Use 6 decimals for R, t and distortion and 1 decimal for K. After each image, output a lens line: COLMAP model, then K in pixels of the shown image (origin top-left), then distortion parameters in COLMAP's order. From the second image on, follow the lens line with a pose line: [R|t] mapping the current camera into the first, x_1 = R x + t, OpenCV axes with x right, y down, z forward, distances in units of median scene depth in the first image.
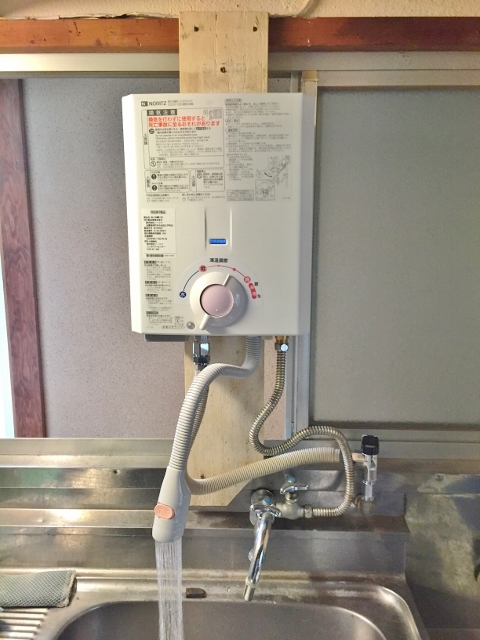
lens RADIAL K [[555.4, 0, 240.0], [0, 555.4, 320.0], [0, 0, 1]] dist [0.005031, -0.001653]
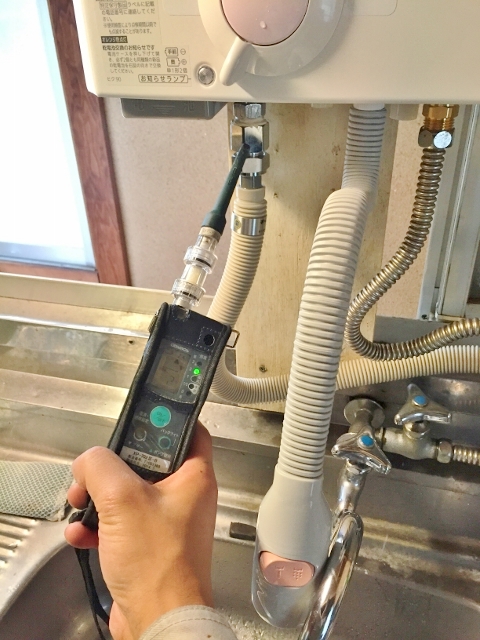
lens RADIAL K [[555.4, 0, 240.0], [0, 555.4, 320.0], [0, 0, 1]] dist [0.005031, -0.001653]
pose [[0.967811, 0.104117, -0.229131, 0.038605], [-0.017309, 0.935797, 0.352115, 0.028758], [0.251081, -0.336815, 0.907477, 0.488714]]
